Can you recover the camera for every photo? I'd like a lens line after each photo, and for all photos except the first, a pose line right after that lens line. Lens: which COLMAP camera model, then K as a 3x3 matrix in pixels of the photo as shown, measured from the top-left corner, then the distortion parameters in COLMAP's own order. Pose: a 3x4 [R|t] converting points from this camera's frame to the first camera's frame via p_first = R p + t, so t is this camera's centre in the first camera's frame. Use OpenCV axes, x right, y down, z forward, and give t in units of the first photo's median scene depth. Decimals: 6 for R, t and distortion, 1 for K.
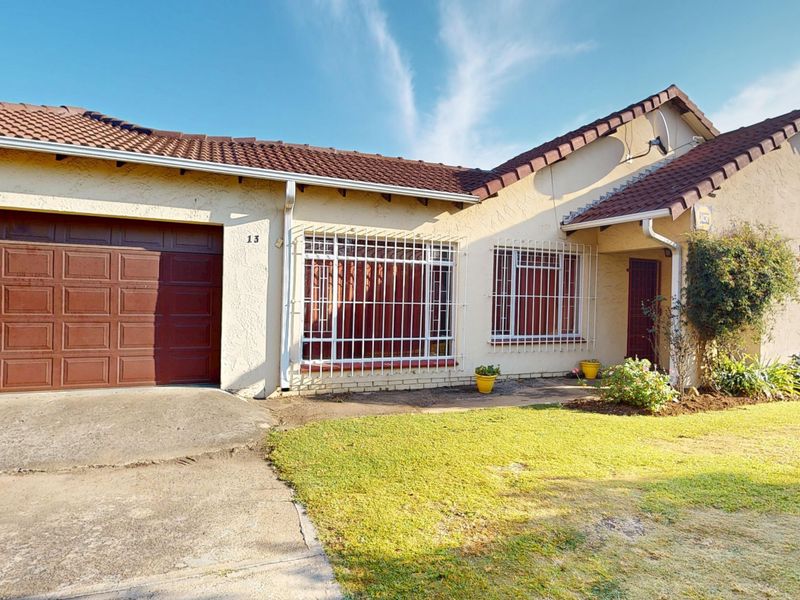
lens RADIAL K [[459.2, 0, 380.3], [0, 459.2, 301.0], [0, 0, 1]] dist [-0.002490, -0.000634]
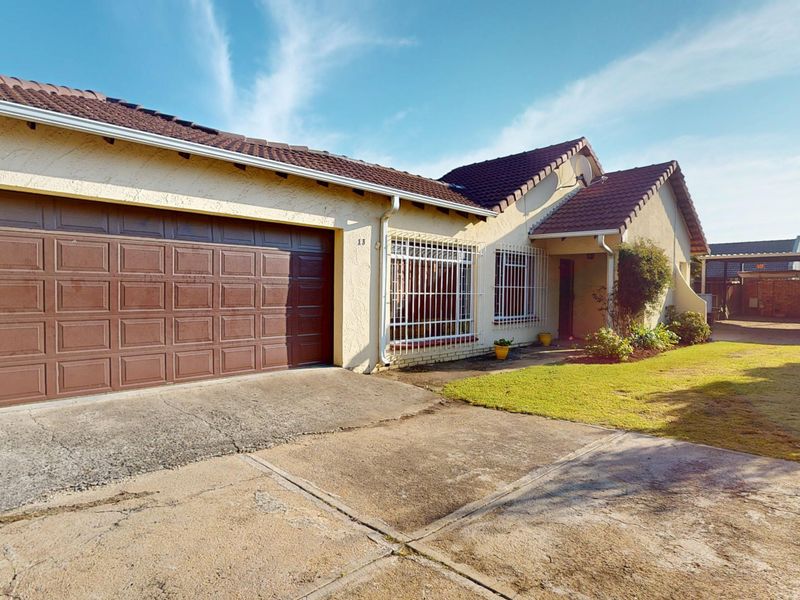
lens RADIAL K [[447.2, 0, 393.5], [0, 447.2, 298.3], [0, 0, 1]] dist [-0.006178, -0.000855]
pose [[0.932760, -0.017723, 0.360062, -0.571348], [0.010424, 0.999699, 0.022206, -0.011832], [-0.360348, -0.016959, 0.932664, -0.113460]]
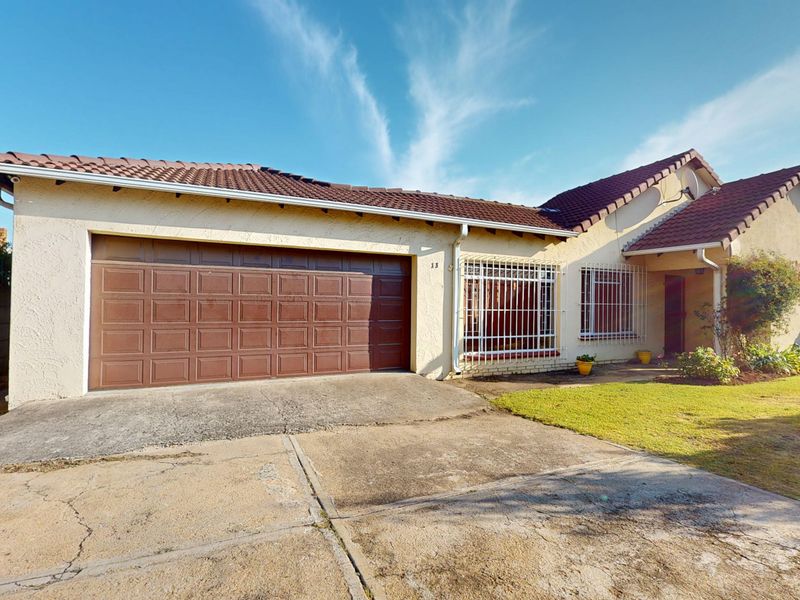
lens RADIAL K [[389.1, 0, 400.0], [0, 389.1, 300.0], [0, 0, 1]] dist [-0.003758, 0.000015]
pose [[0.999129, -0.010996, 0.040242, -0.394936], [0.011832, 0.999718, -0.020602, -0.006712], [-0.040004, 0.021060, 0.998978, -0.158358]]
